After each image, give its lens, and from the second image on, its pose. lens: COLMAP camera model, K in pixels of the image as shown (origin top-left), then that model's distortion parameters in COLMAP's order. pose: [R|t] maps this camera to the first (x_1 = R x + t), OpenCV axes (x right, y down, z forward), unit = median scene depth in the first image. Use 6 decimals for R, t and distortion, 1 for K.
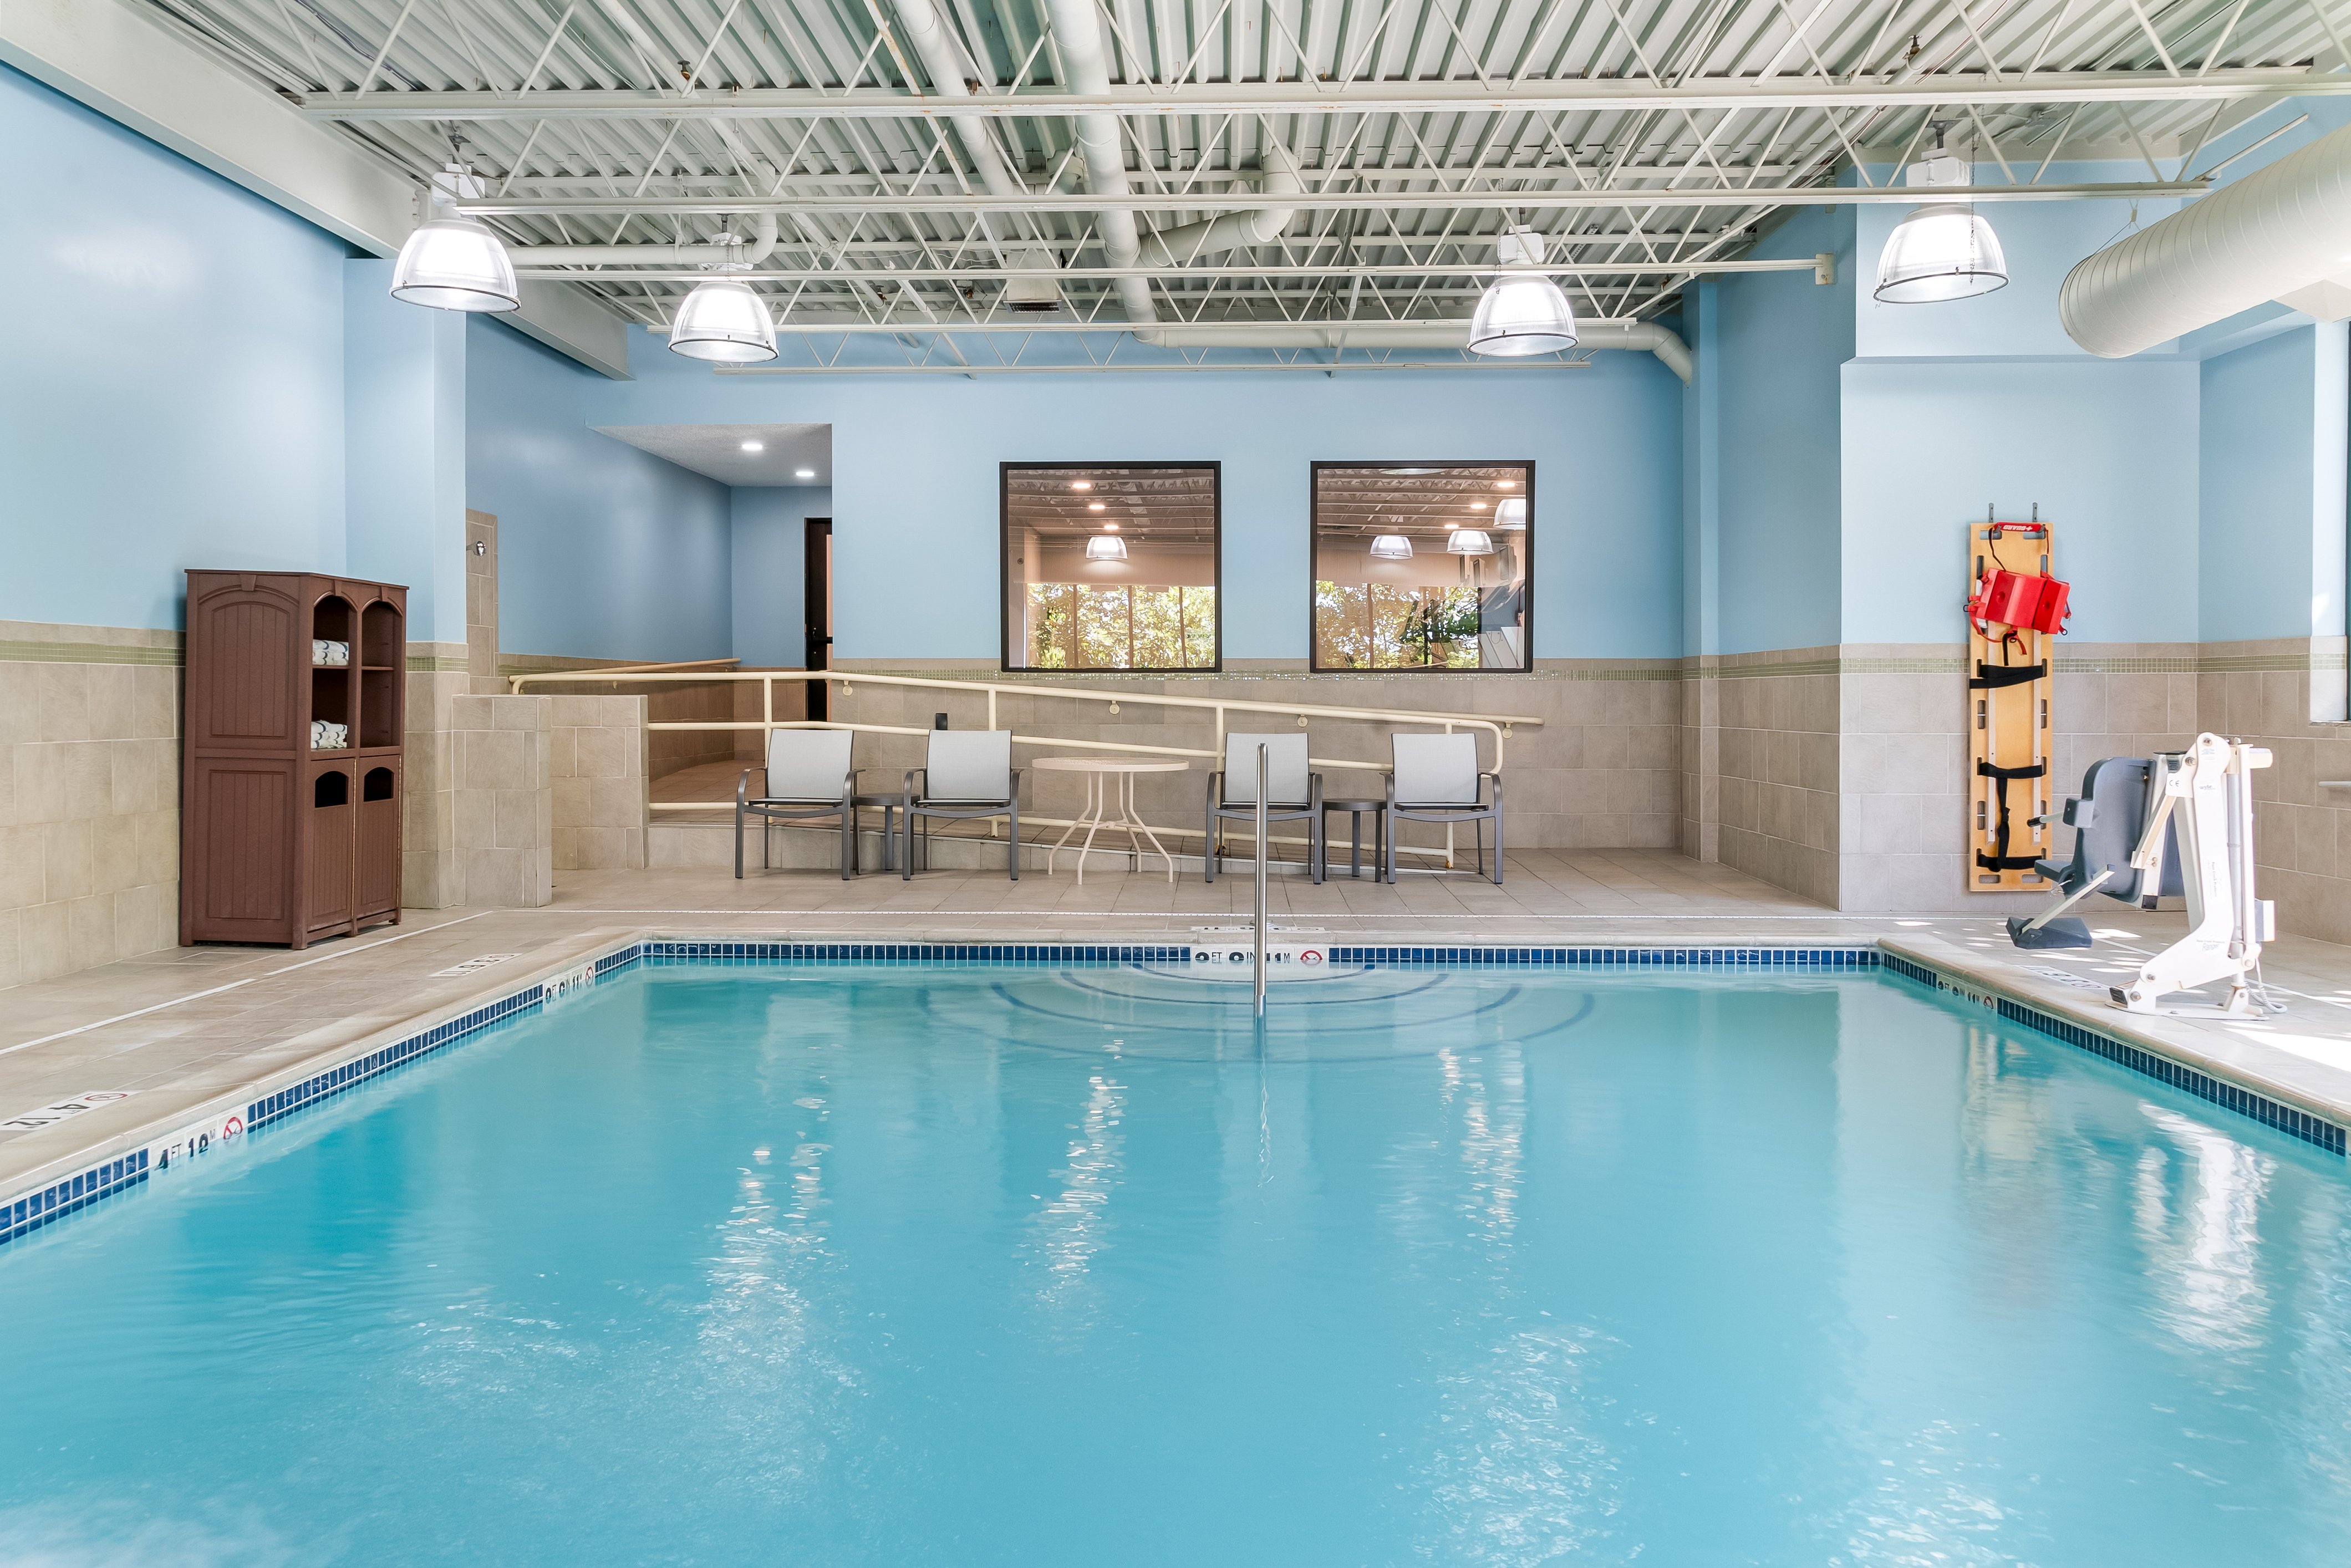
lens RADIAL K [[1908.3, 0, 1169.6], [0, 1908.3, 735.0], [0, 0, 1]] dist [-0.012883, -0.003740]
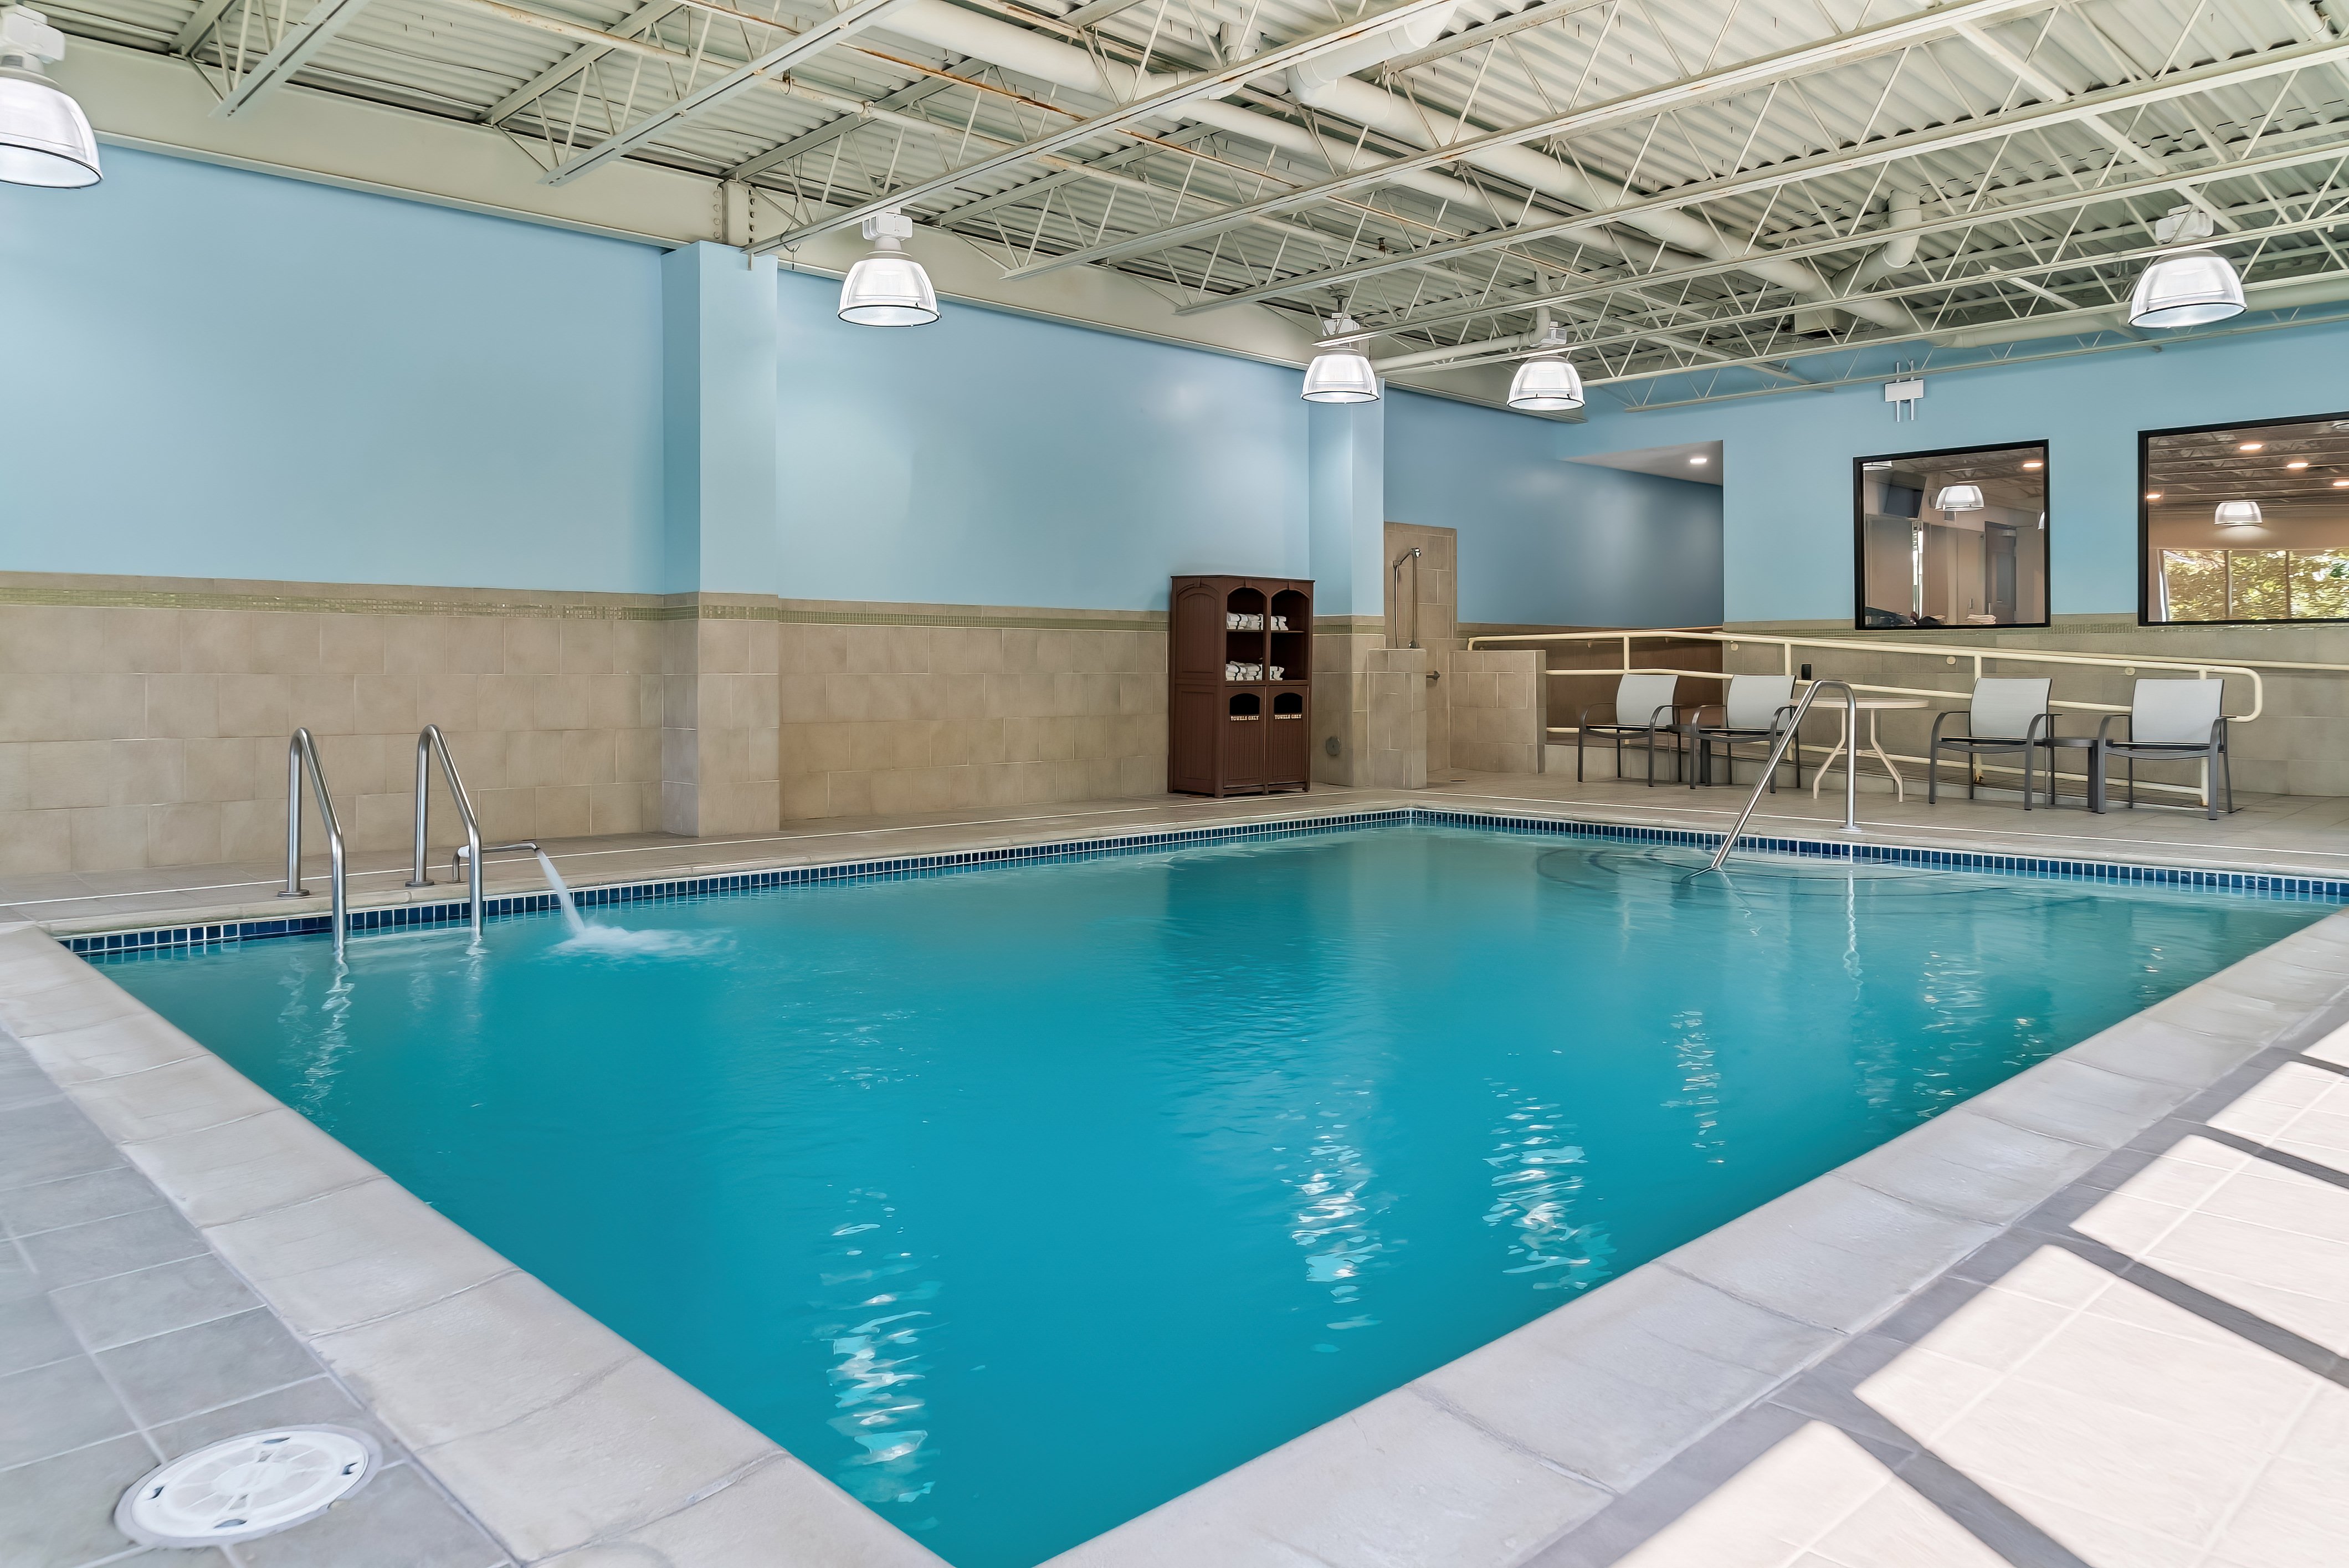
lens RADIAL K [[1616.8, 0, 1174.6], [0, 1616.8, 669.8], [0, 0, 1]] dist [0.028951, -0.001087]
pose [[0.726742, 0.000448, -0.686910, 0.407484], [-0.012369, 0.999846, -0.012433, 0.013932], [0.686799, 0.017532, 0.726636, -0.062072]]
